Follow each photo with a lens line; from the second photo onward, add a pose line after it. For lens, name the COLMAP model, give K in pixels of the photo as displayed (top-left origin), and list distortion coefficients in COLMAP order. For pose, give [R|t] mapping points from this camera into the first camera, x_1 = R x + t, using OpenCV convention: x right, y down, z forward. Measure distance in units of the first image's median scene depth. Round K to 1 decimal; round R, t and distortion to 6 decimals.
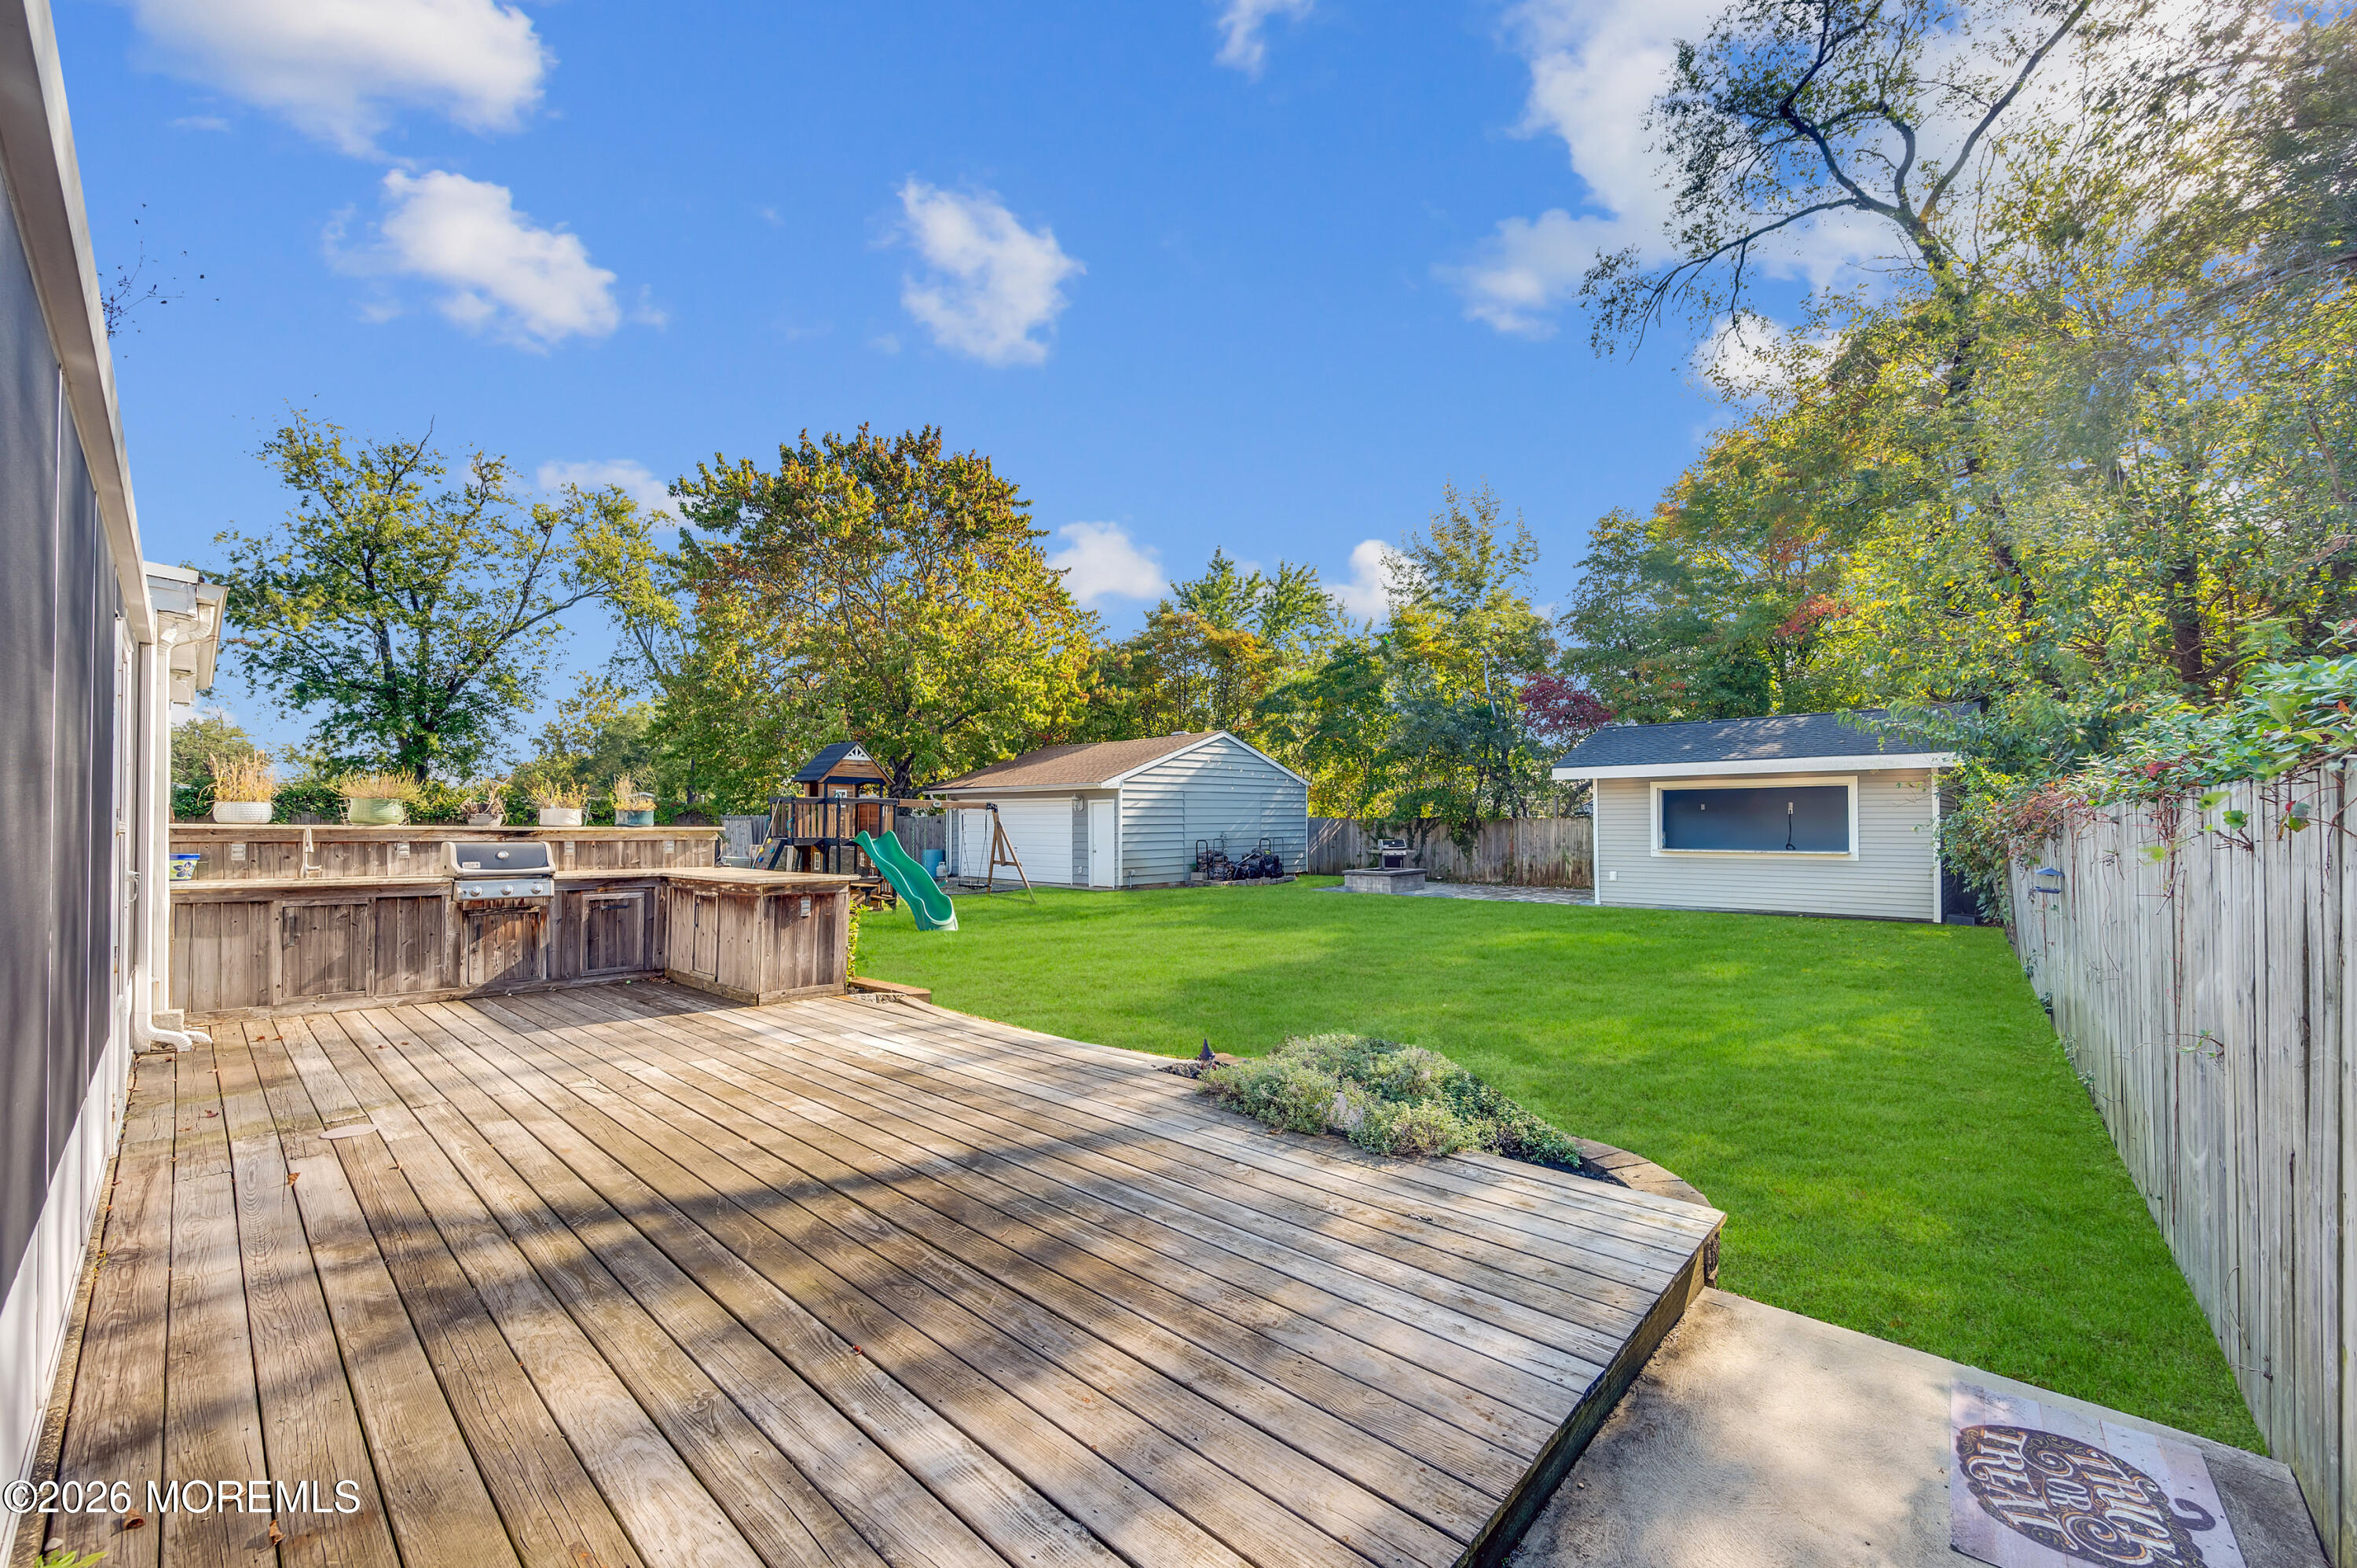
lens RADIAL K [[949.4, 0, 1175.1], [0, 949.4, 815.6], [0, 0, 1]] dist [0.000271, 0.000133]
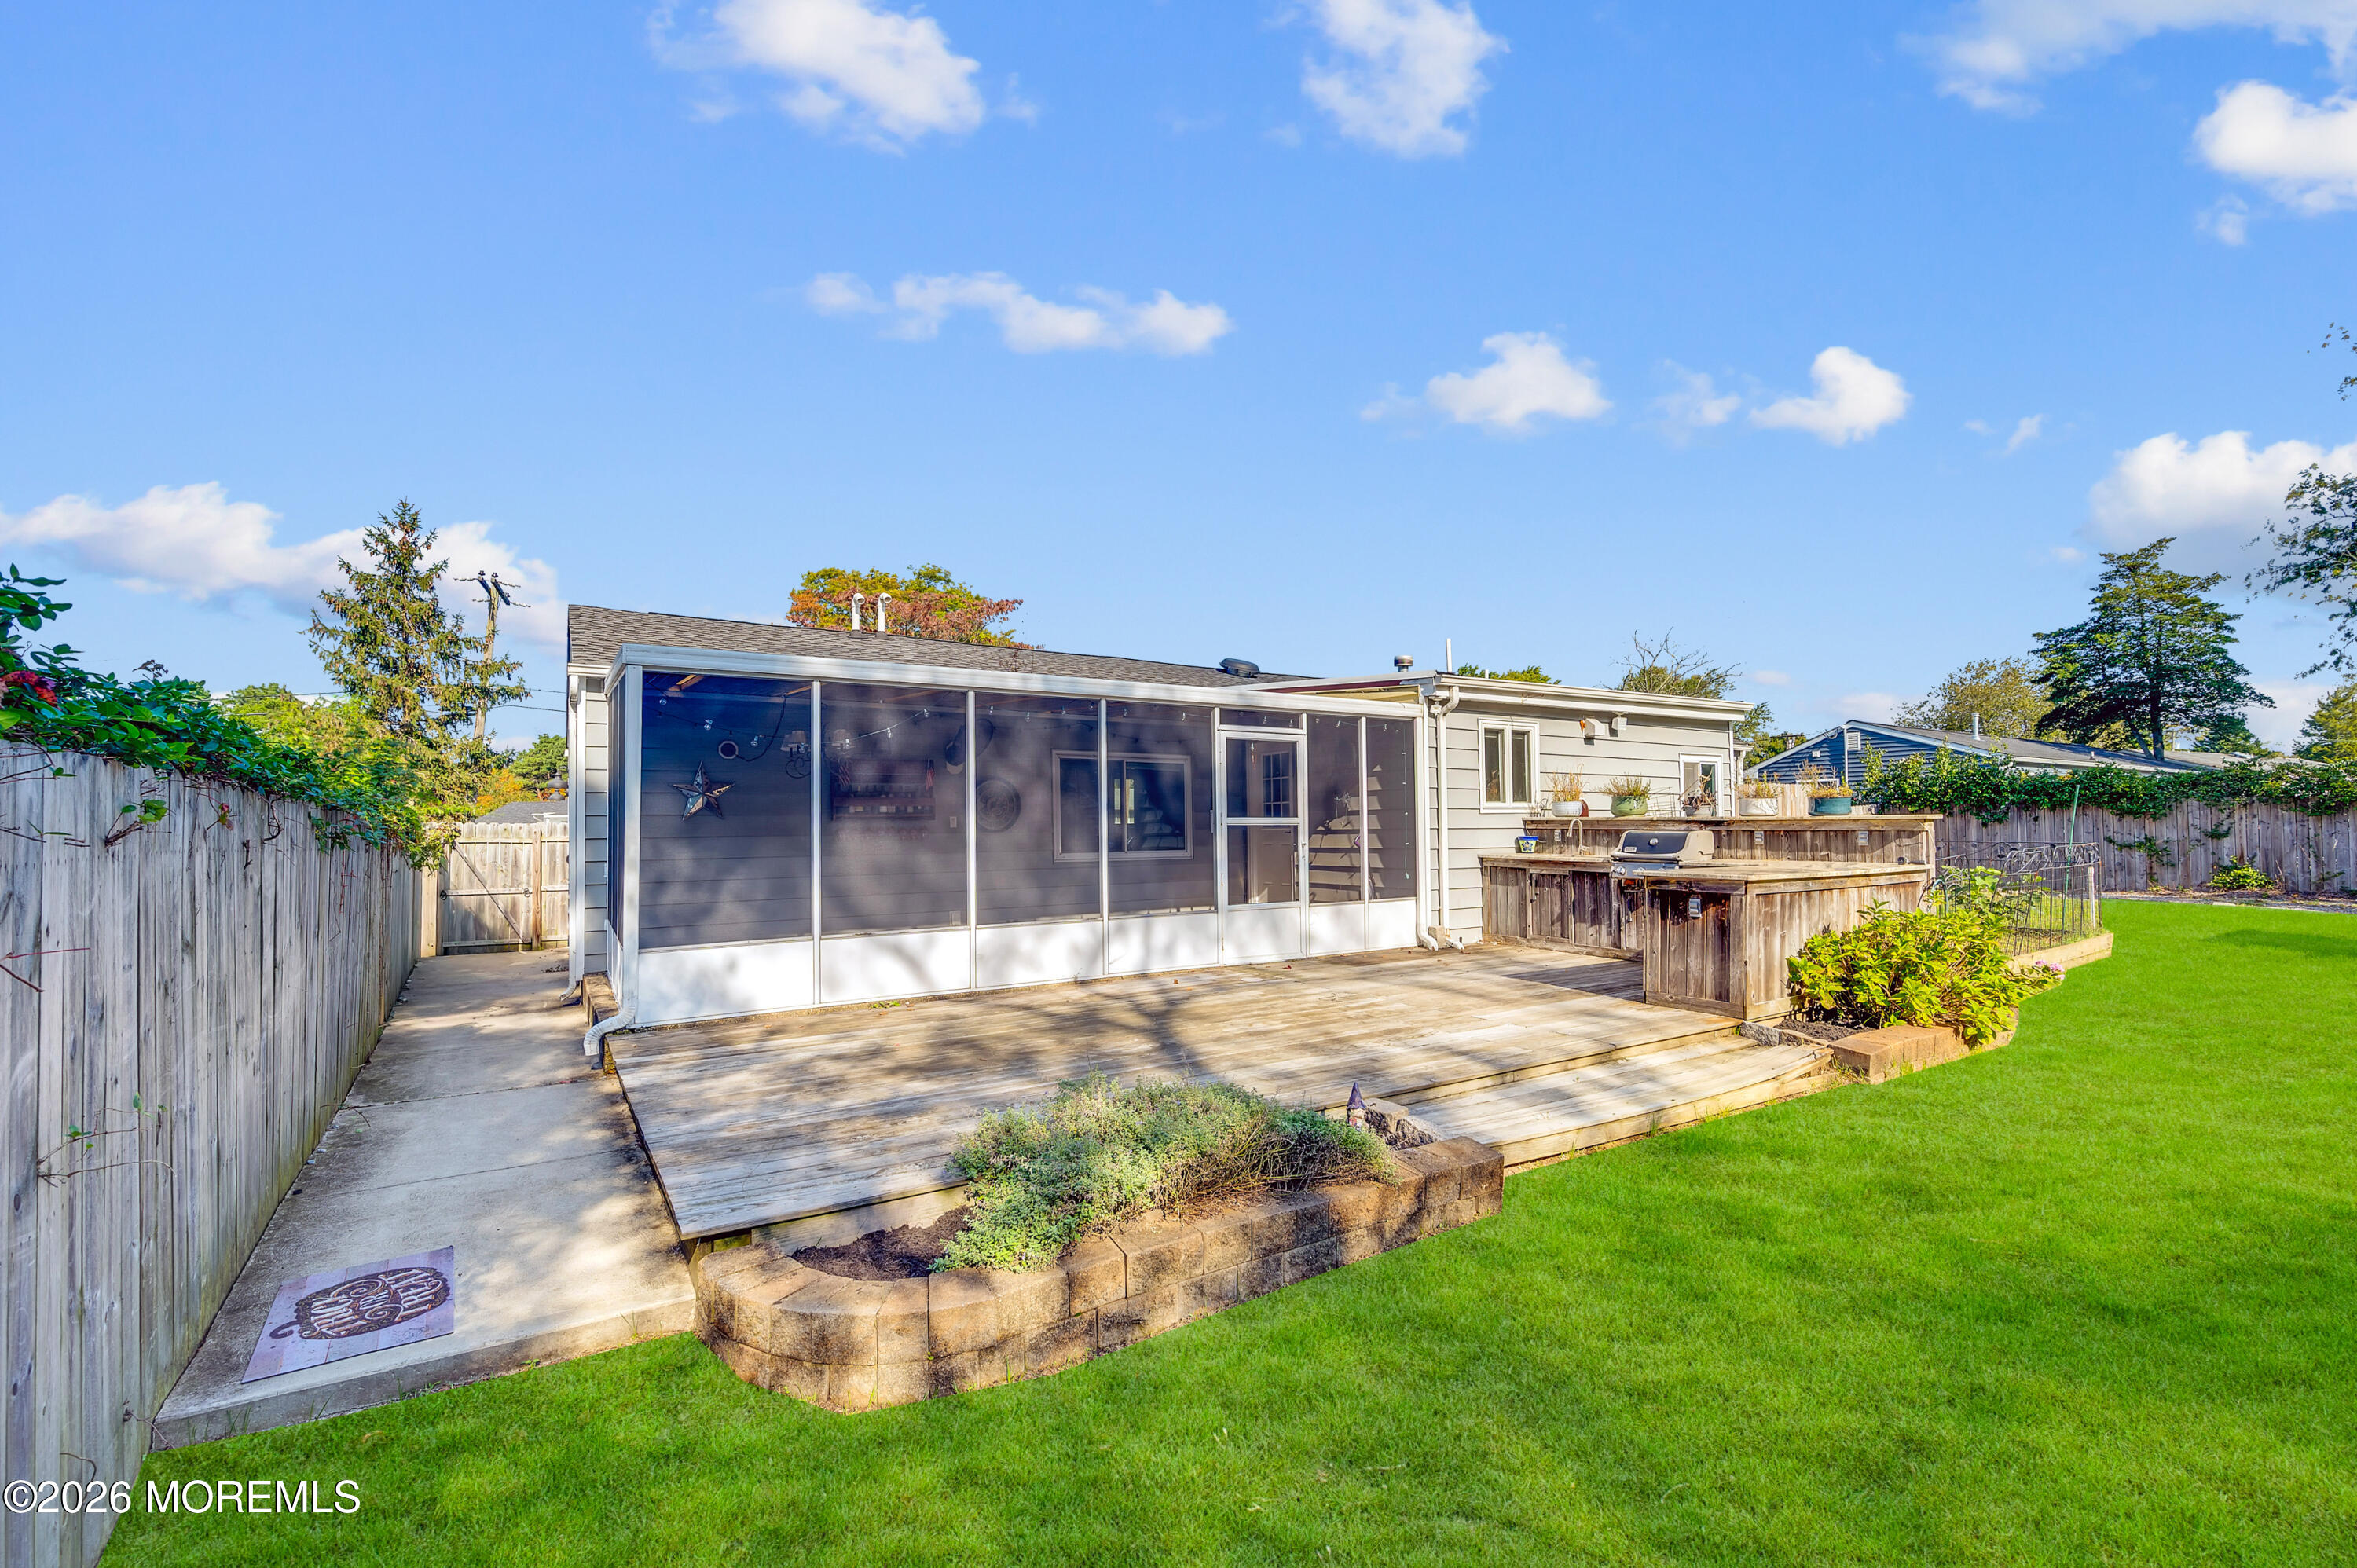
lens RADIAL K [[972.6, 0, 1154.0], [0, 972.6, 803.9], [0, 0, 1]] dist [-0.001795, -0.000220]
pose [[-0.257884, -0.019329, -0.965982, 0.218143], [0.019643, 0.999488, -0.025243, 0.004984], [0.965976, -0.025484, -0.257373, 0.266781]]
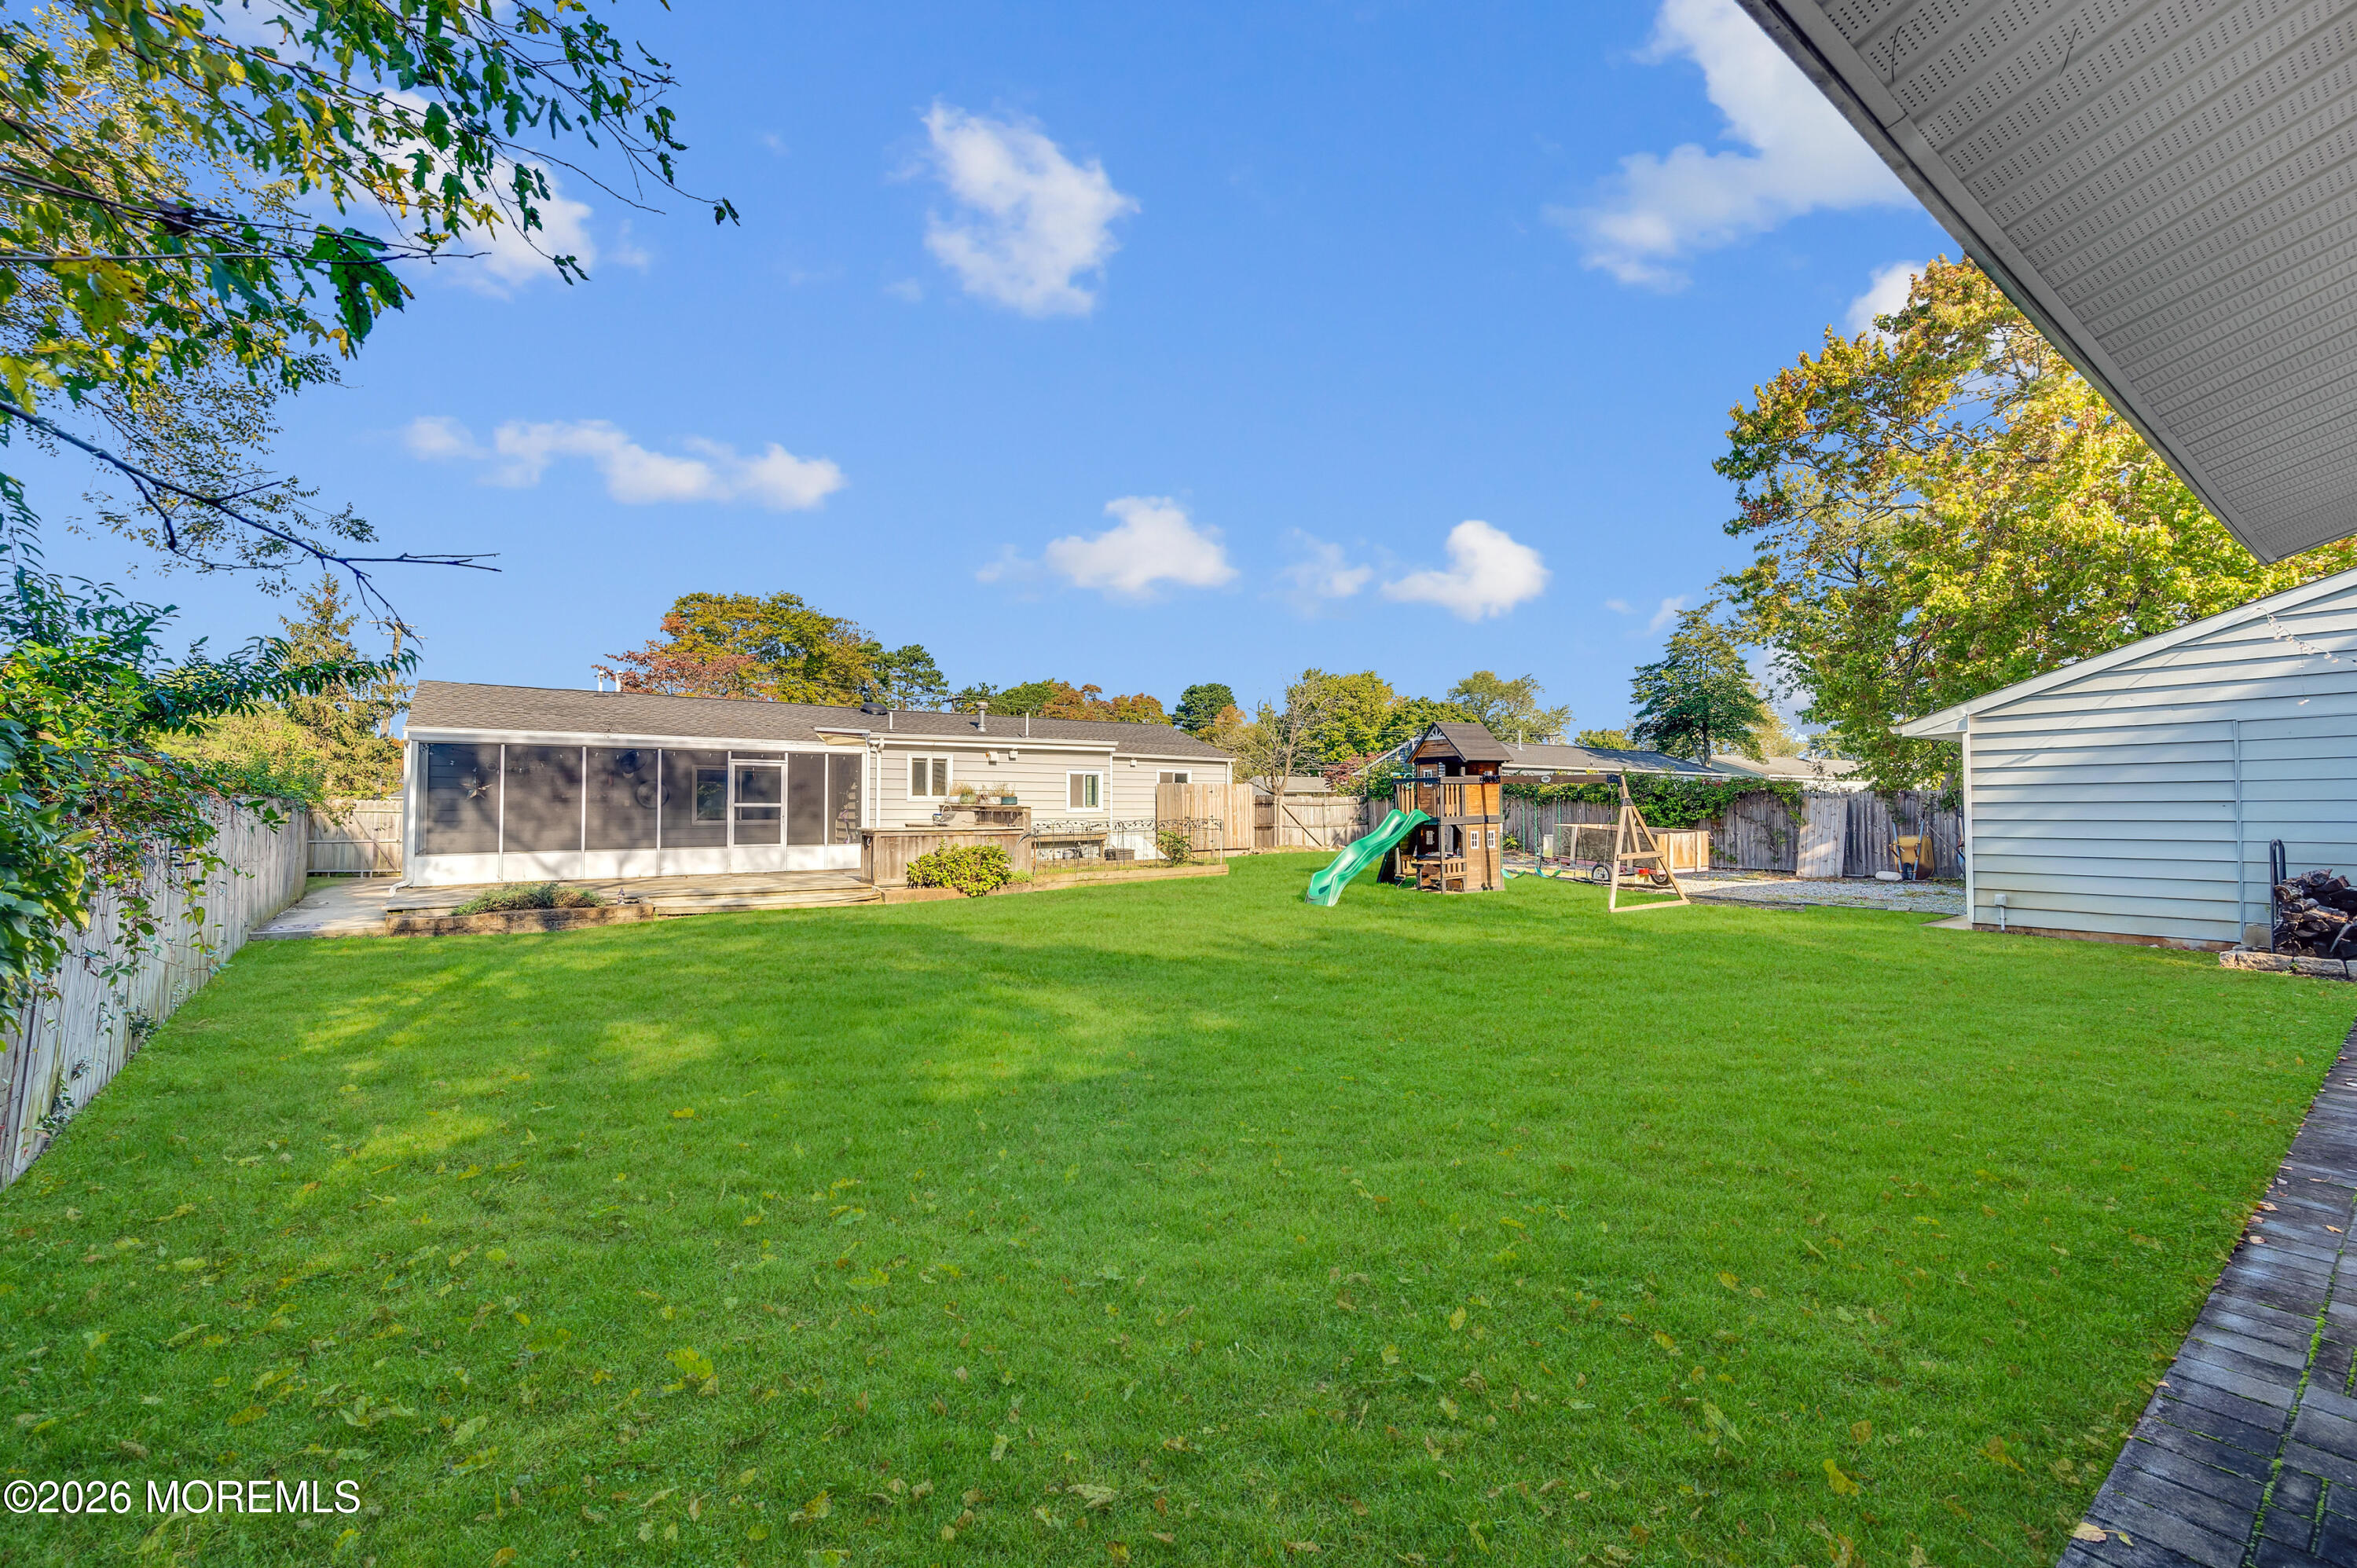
lens RADIAL K [[929.1, 0, 1175.4], [0, 929.1, 788.1], [0, 0, 1]] dist [0.000581, -0.000043]
pose [[-0.183926, -0.015101, -0.982824, 0.559989], [0.008606, 0.999819, -0.016972, 0.004993], [0.982902, -0.011580, -0.183763, 0.736077]]
